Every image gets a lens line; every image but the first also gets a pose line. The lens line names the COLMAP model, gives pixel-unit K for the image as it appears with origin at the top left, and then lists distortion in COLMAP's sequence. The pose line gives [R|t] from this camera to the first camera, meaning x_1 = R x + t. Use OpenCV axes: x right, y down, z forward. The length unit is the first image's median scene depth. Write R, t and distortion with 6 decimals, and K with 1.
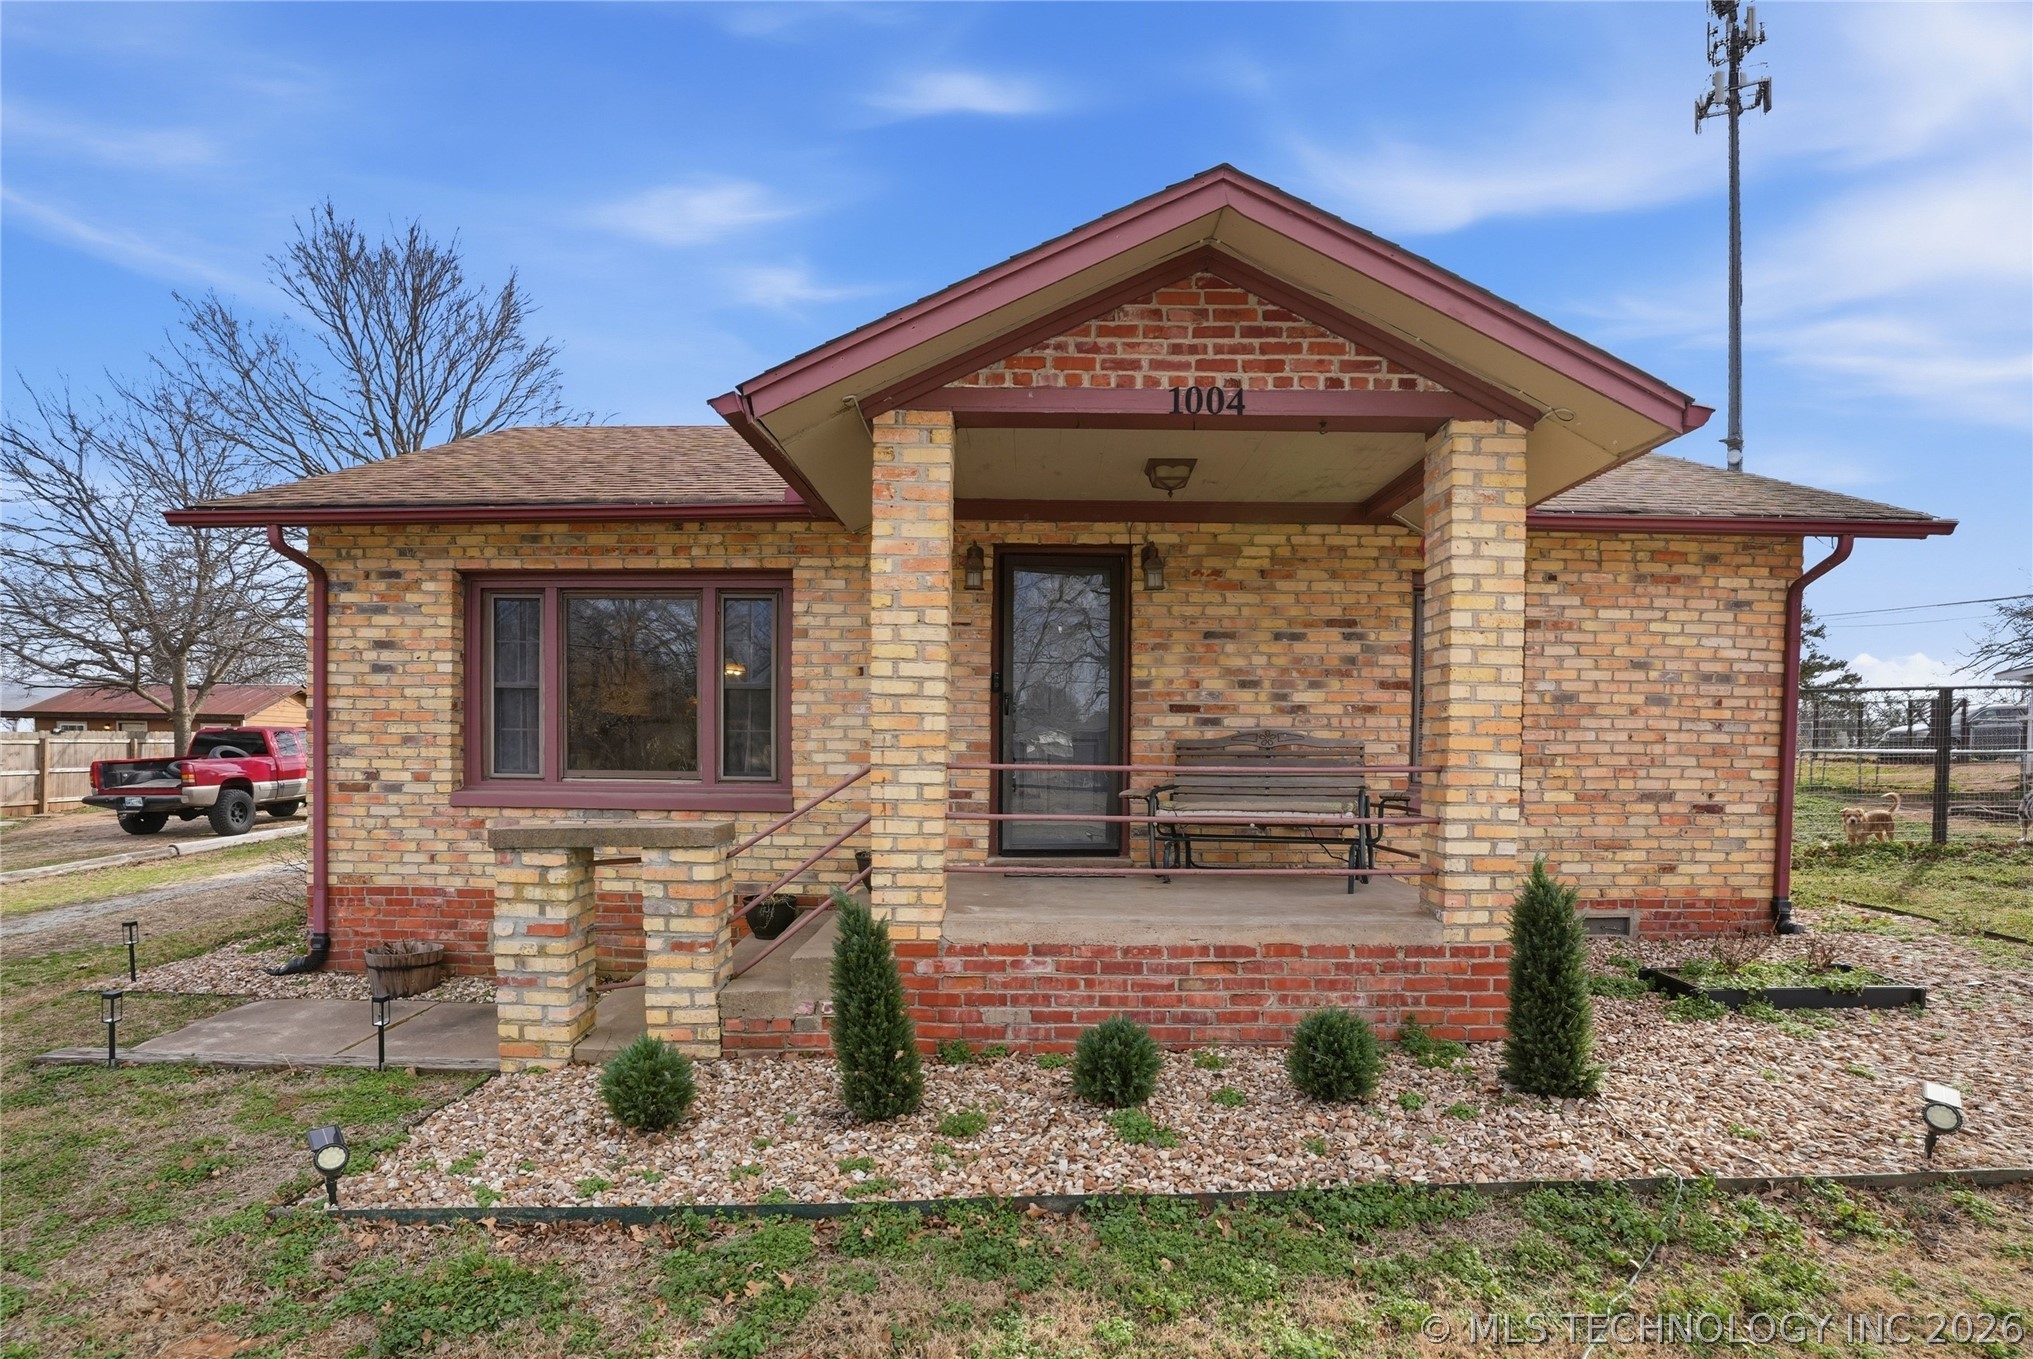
lens RADIAL K [[1022.4, 0, 1038.9], [0, 1022.4, 763.5], [0, 0, 1]] dist [-0.042668, 0.012651]
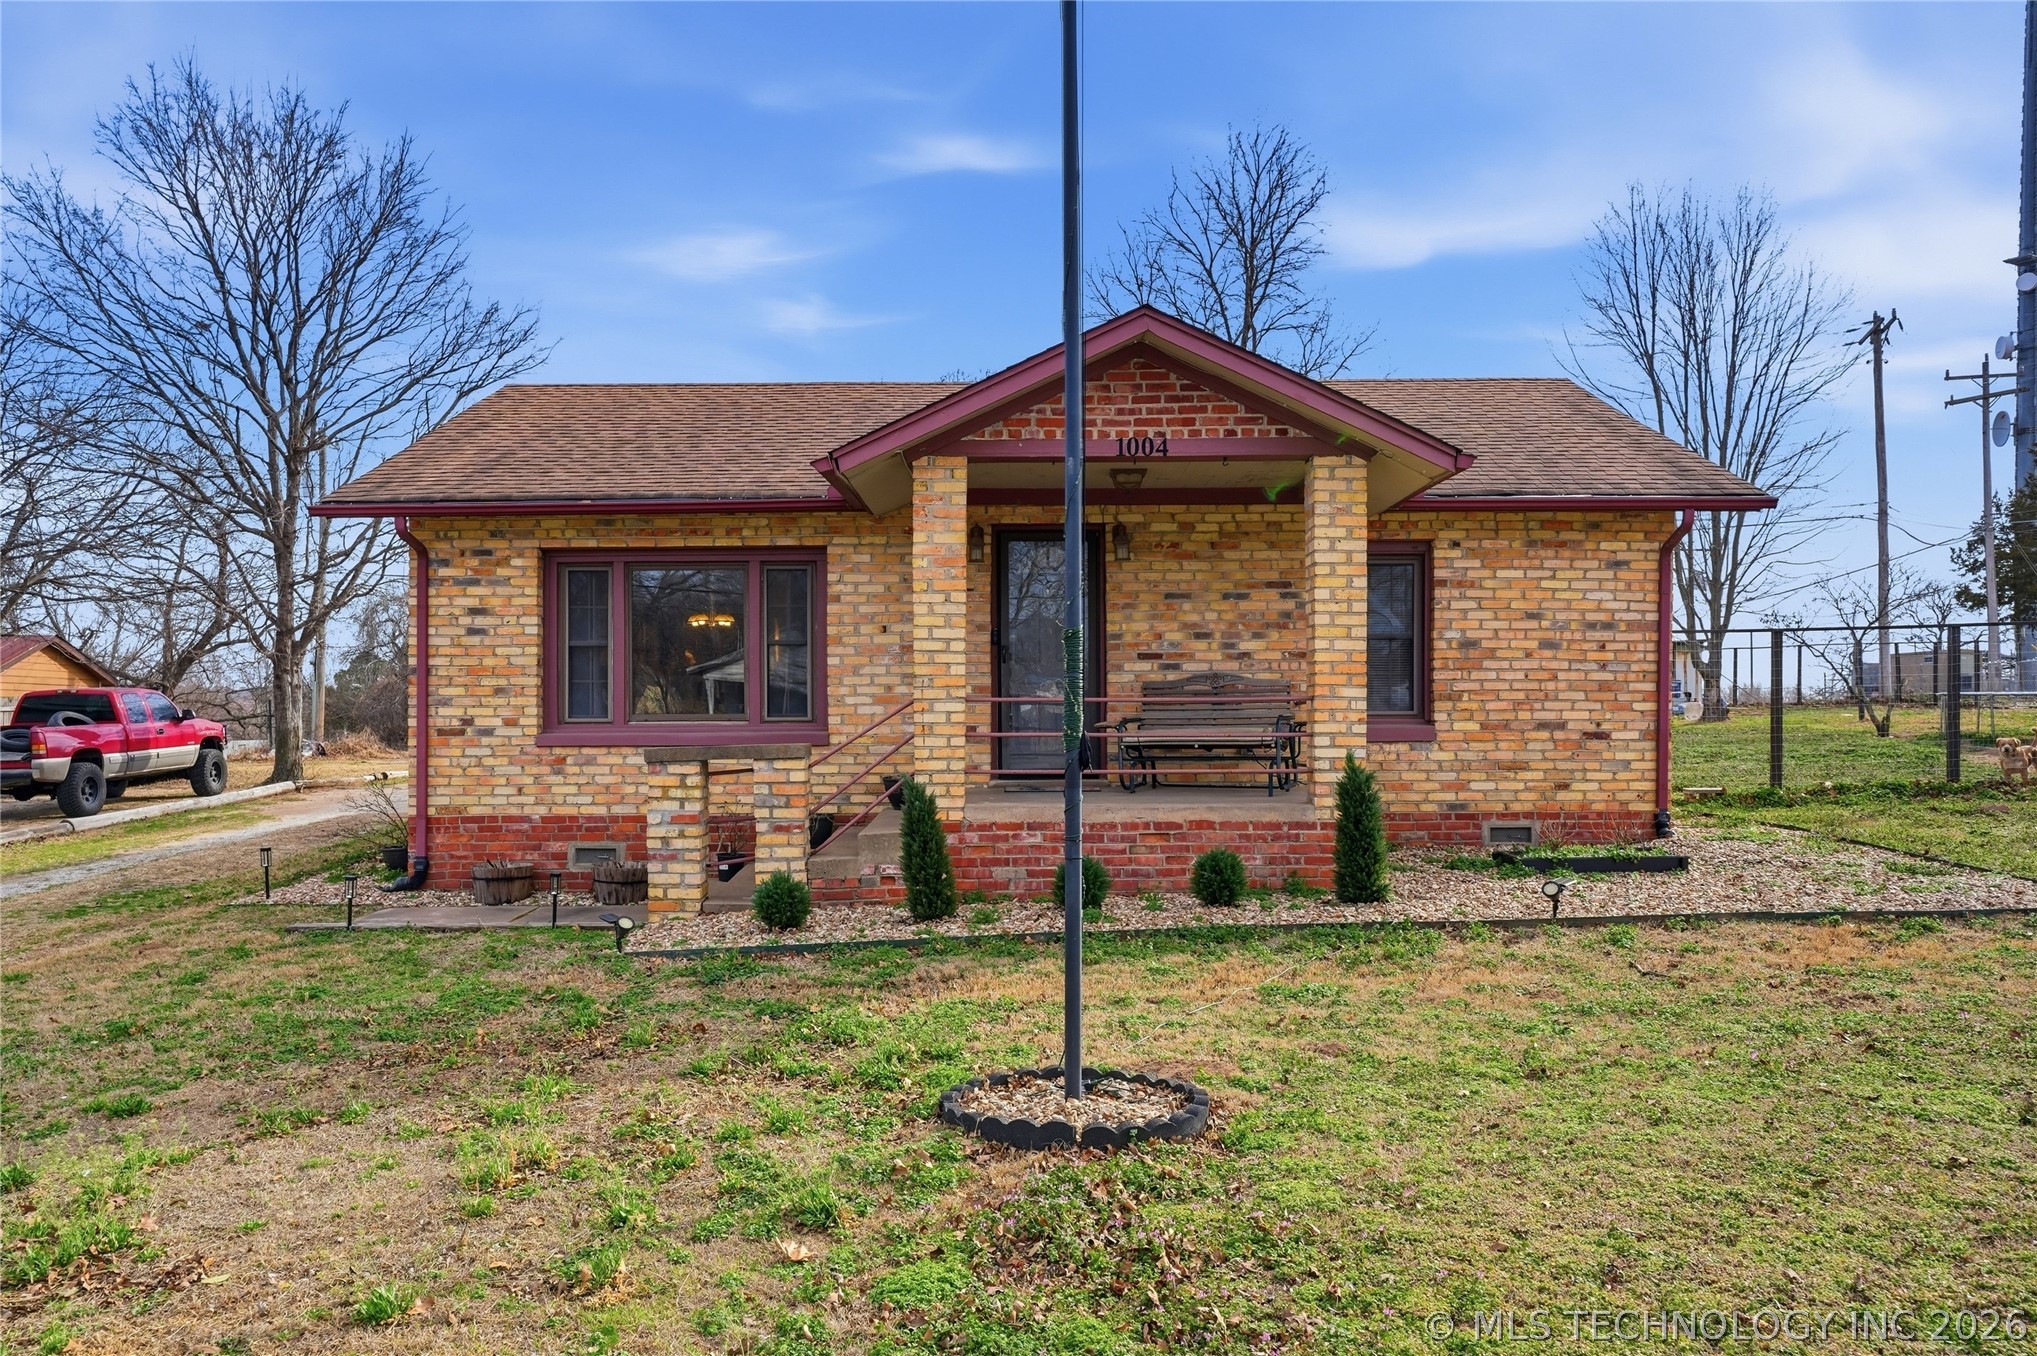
lens RADIAL K [[1481.8, 0, 1055.9], [0, 1481.8, 686.0], [0, 0, 1]] dist [0.054892, 0.004276]
pose [[0.999861, -0.012556, 0.010969, 0.009576], [0.012912, 0.999372, -0.032993, 0.037011], [-0.010548, 0.033130, 0.999395, -0.763161]]
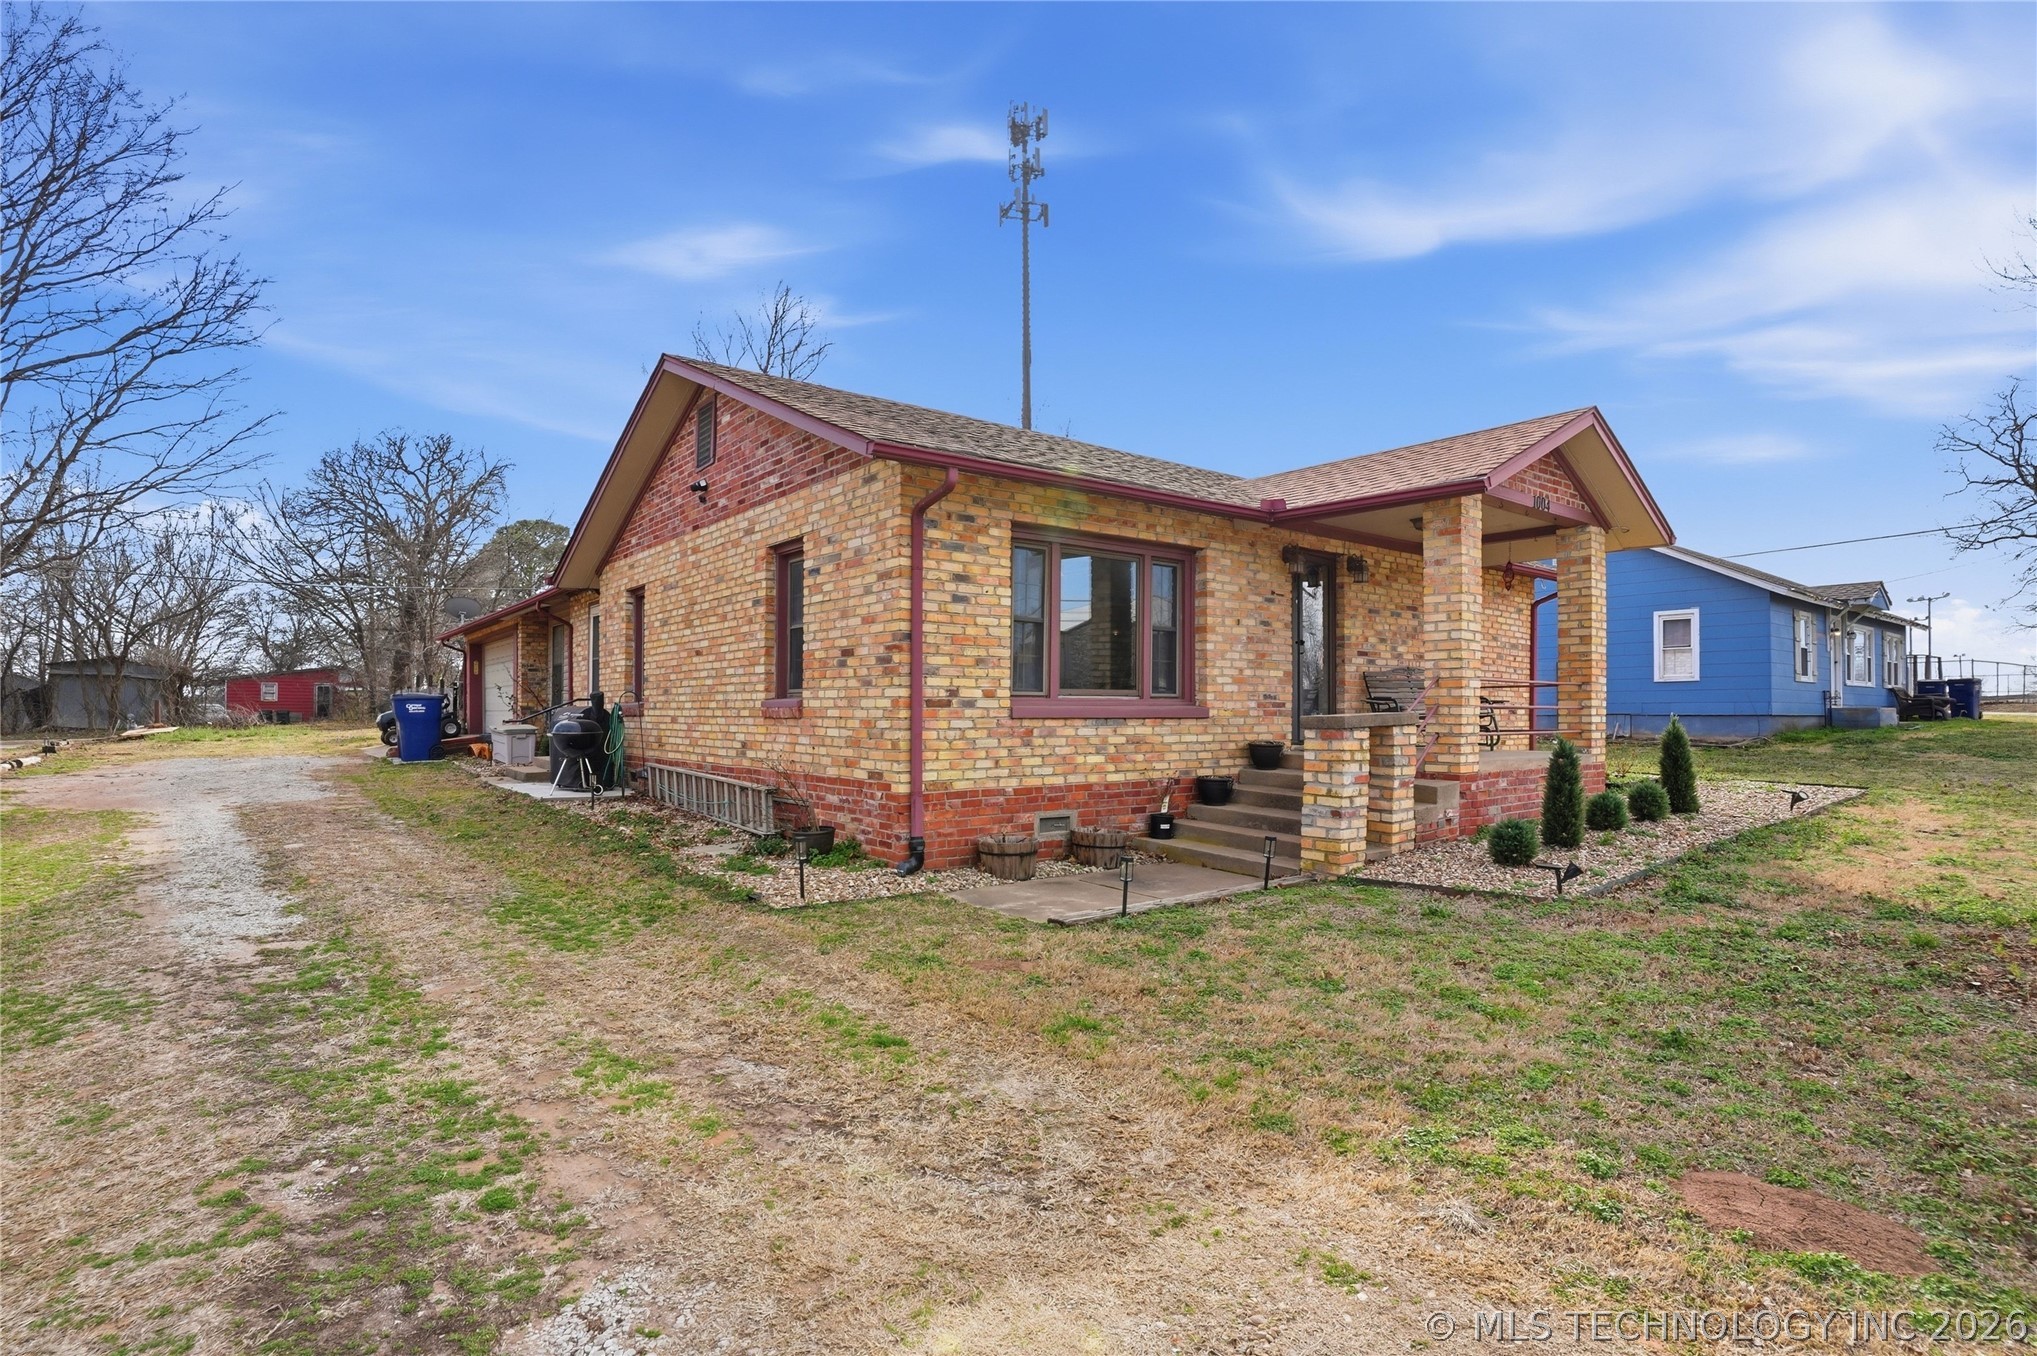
lens RADIAL K [[968.7, 0, 1051.2], [0, 968.7, 690.7], [0, 0, 1]] dist [-0.032614, 0.000501]
pose [[0.779719, 0.004506, 0.626113, -1.258184], [0.015325, 0.999537, -0.026278, 0.040105], [-0.625942, 0.030085, 0.779289, 0.083367]]
